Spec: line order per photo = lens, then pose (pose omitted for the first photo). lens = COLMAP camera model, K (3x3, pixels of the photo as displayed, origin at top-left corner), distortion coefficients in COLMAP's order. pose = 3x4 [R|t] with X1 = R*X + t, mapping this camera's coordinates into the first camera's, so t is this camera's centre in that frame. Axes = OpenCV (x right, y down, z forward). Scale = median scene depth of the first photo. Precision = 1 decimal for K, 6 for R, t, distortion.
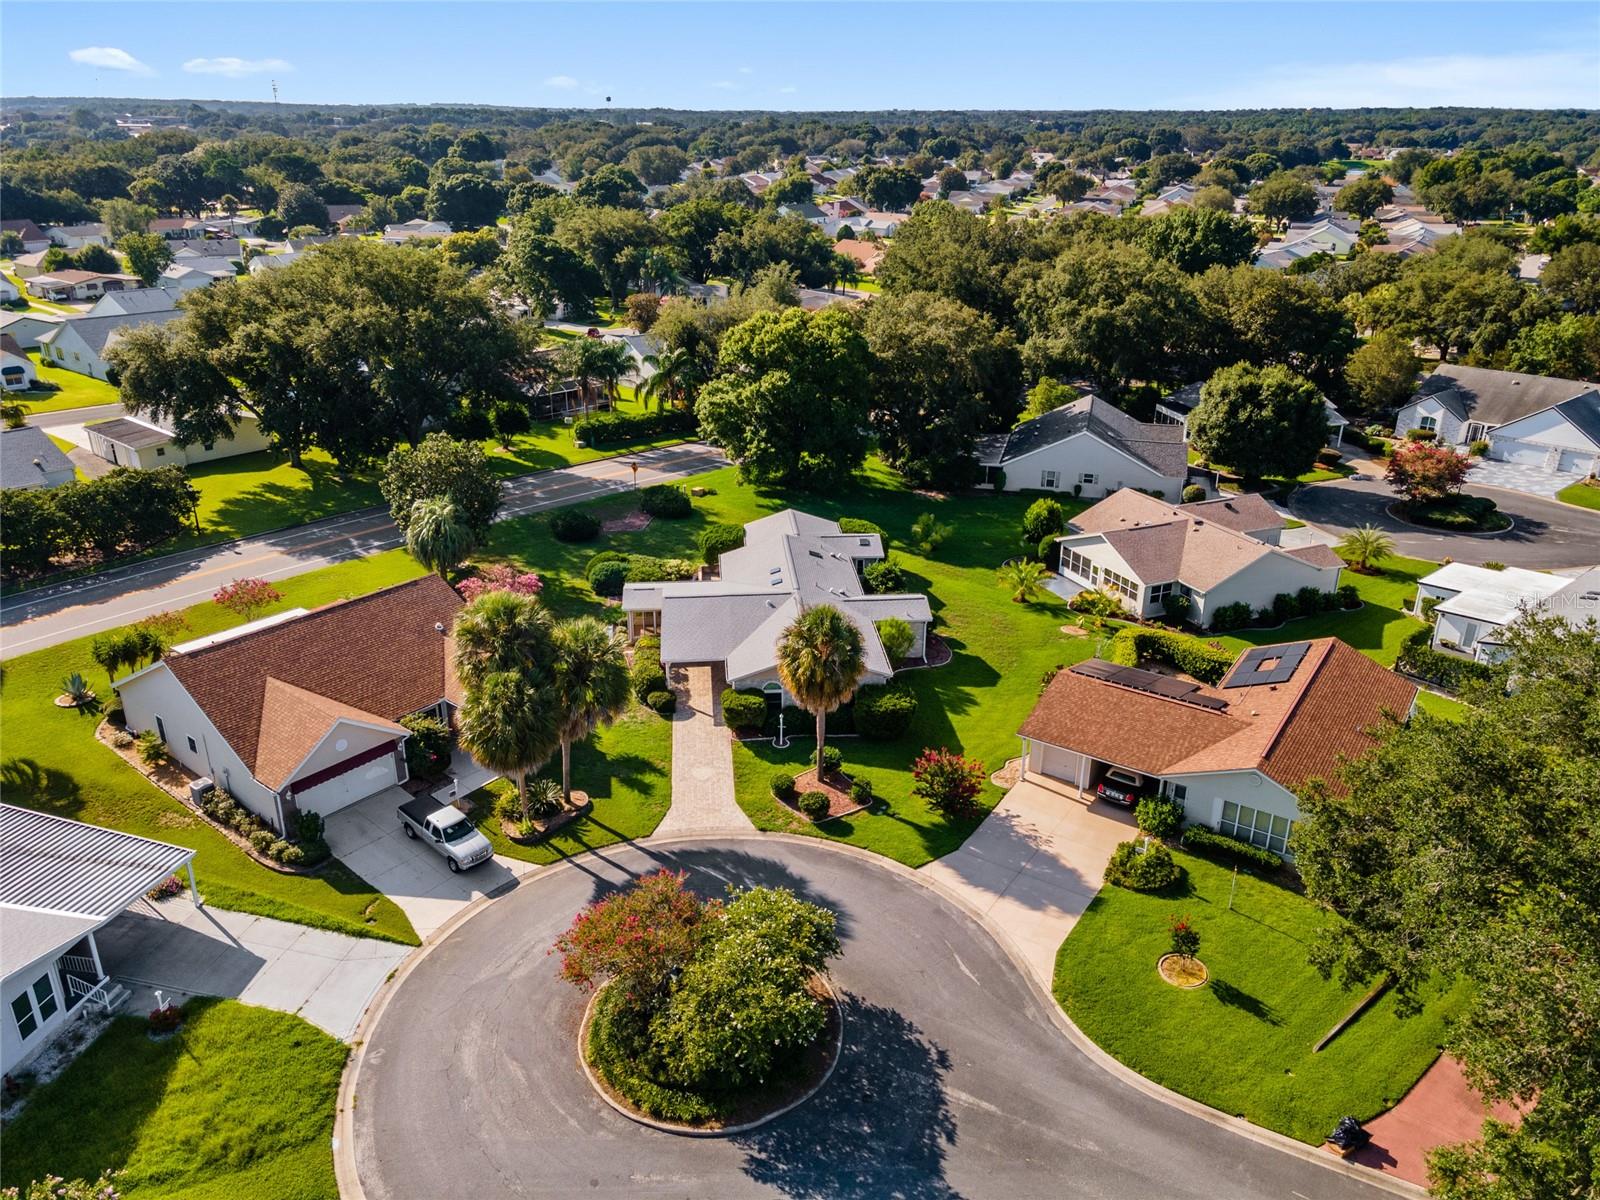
lens RADIAL K [[1118.5, 0, 796.5], [0, 1118.5, 601.0], [0, 0, 1]] dist [0.003769, 0.013122]
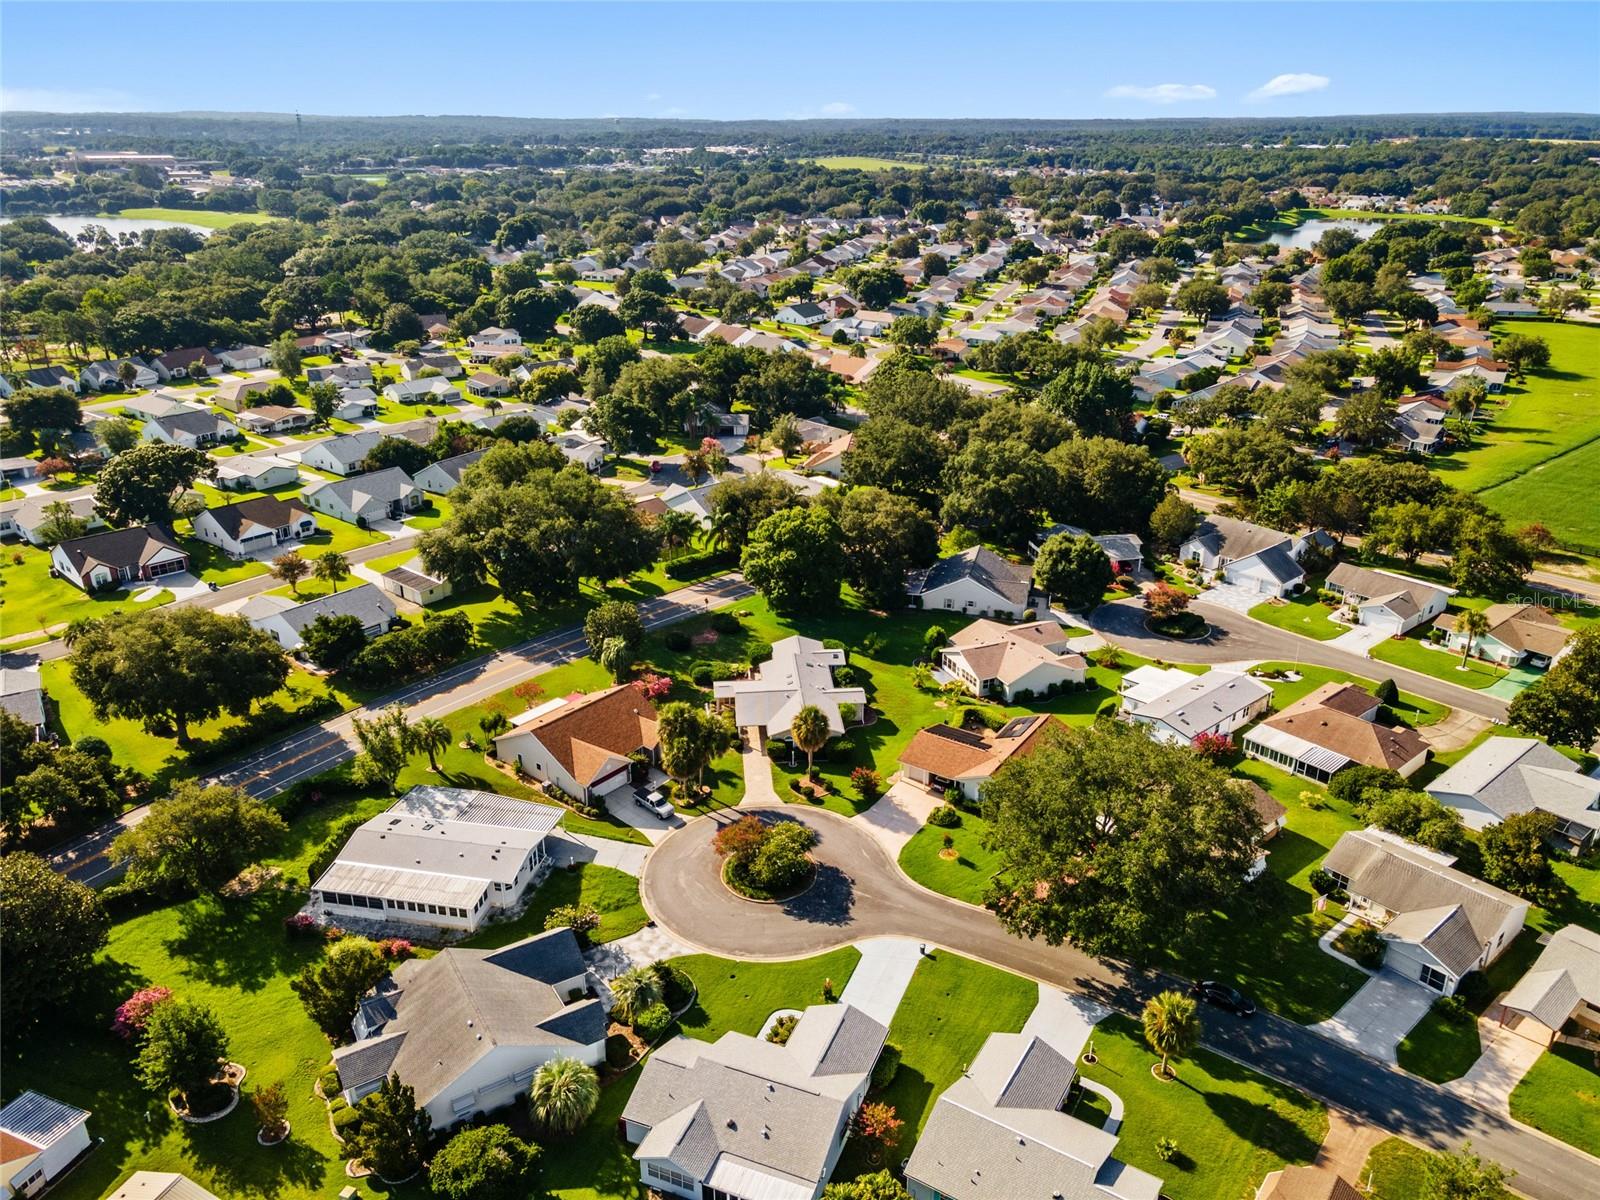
lens RADIAL K [[1118.5, 0, 804.1], [0, 1118.5, 598.8], [0, 0, 1]] dist [0.003769, 0.013122]
pose [[0.999992, -0.002835, 0.002668, 0.002311], [0.002841, 0.999993, -0.002419, -0.144431], [-0.002662, 0.002427, 0.999994, -0.898688]]
